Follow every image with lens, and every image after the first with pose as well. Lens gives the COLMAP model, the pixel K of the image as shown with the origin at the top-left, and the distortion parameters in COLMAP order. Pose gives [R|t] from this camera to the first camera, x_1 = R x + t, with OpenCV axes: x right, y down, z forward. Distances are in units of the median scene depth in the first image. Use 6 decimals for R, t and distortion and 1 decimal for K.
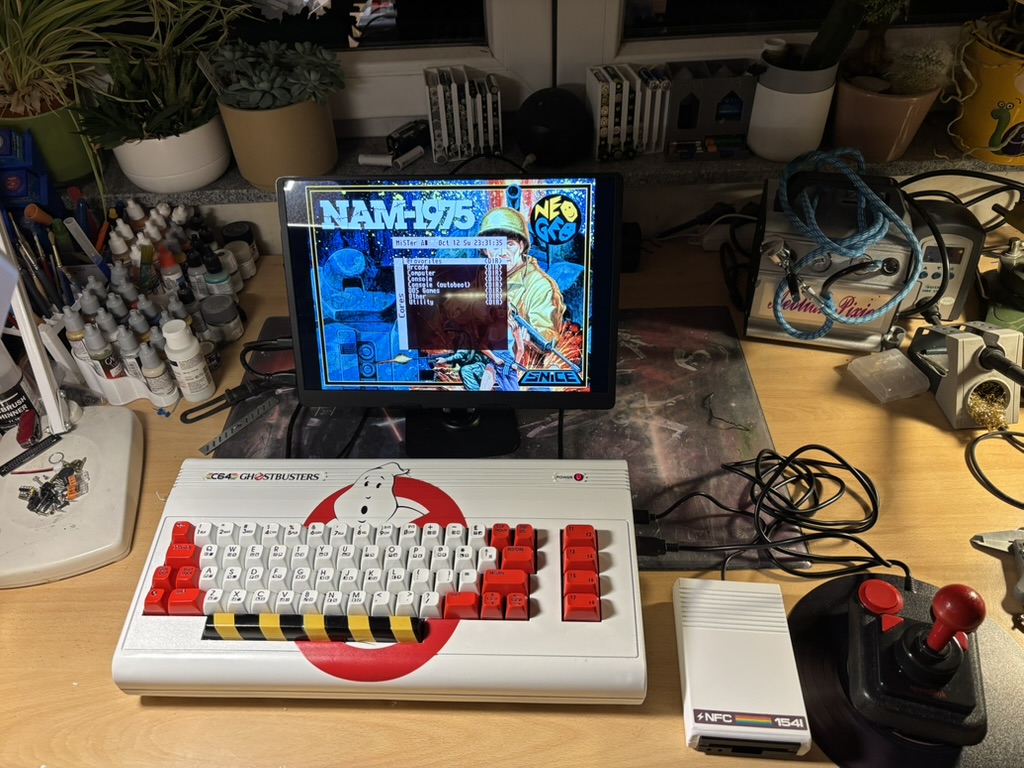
lens RADIAL K [[782.1, 0, 508.5], [0, 782.1, 380.1], [0, 0, 1]] dist [-0.011456, -0.012128]
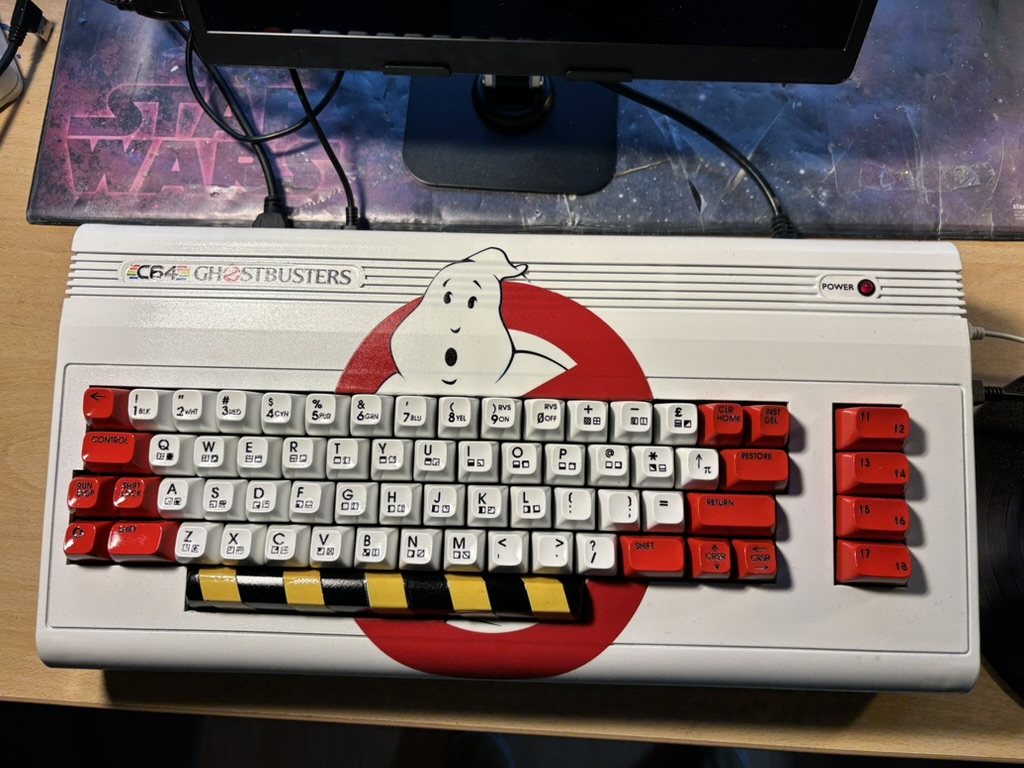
lens RADIAL K [[782.1, 0, 507.8], [0, 782.1, 380.7], [0, 0, 1]] dist [-0.011456, -0.012128]
pose [[0.999012, 0.004609, 0.044197, -0.181543], [-0.027492, 0.845510, 0.533251, -0.106050], [-0.034911, -0.533940, 0.844801, 0.588961]]
